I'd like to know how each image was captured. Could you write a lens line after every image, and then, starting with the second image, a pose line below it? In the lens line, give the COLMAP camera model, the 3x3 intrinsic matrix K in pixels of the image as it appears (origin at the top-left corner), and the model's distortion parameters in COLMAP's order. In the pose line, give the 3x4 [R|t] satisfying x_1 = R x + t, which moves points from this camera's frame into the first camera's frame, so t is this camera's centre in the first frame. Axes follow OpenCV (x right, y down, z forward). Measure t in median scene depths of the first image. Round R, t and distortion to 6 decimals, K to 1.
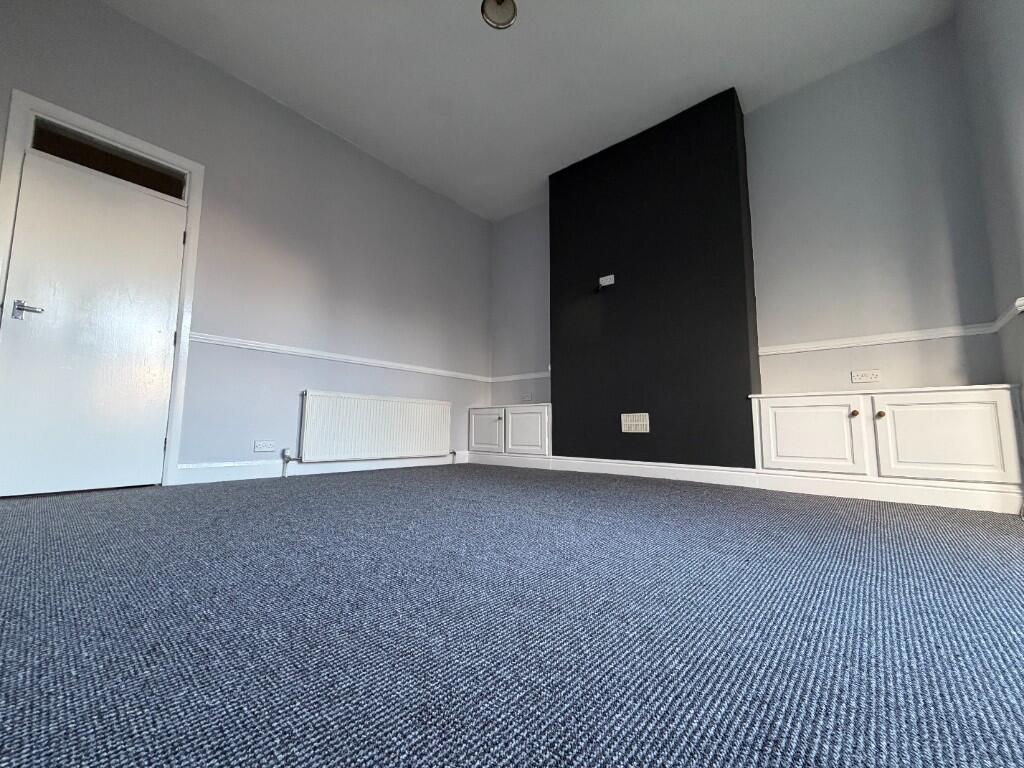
lens RADIAL K [[408.9, 0, 515.8], [0, 408.9, 380.4], [0, 0, 1]] dist [0.004416, -0.000550]
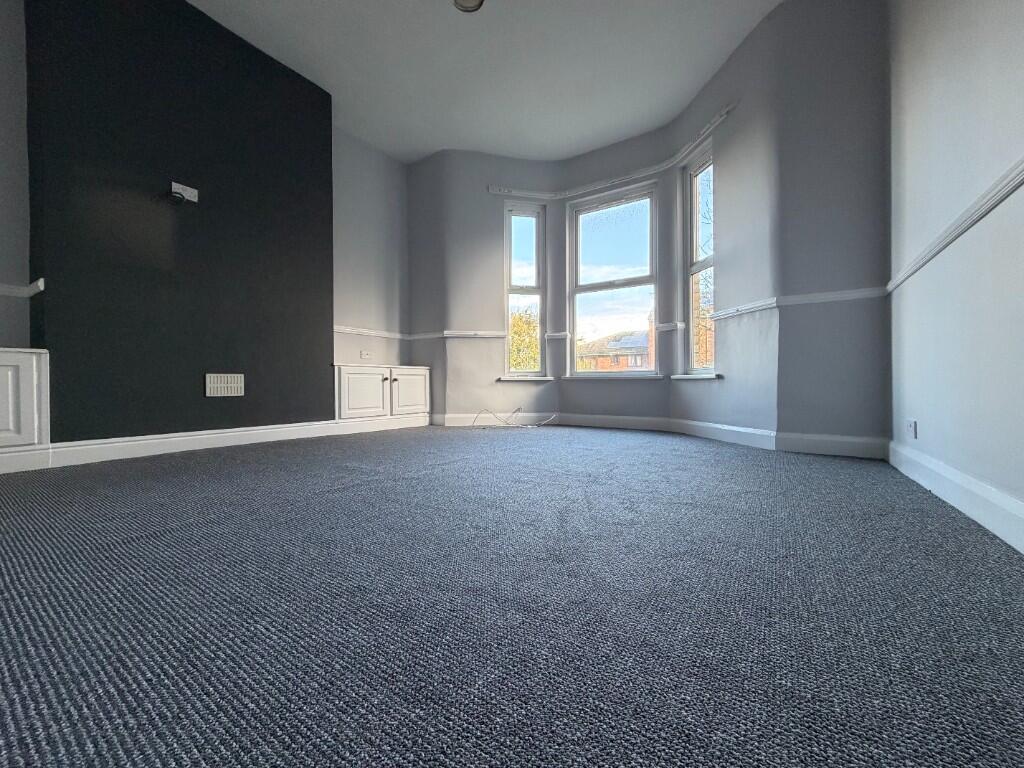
lens RADIAL K [[408.9, 0, 513.0], [0, 408.9, 387.2], [0, 0, 1]] dist [0.004416, -0.000550]
pose [[-0.123423, -0.004793, 0.992343, -0.784670], [-0.100245, 0.994933, -0.007662, 0.069162], [-0.987278, -0.100423, -0.123278, 0.640971]]
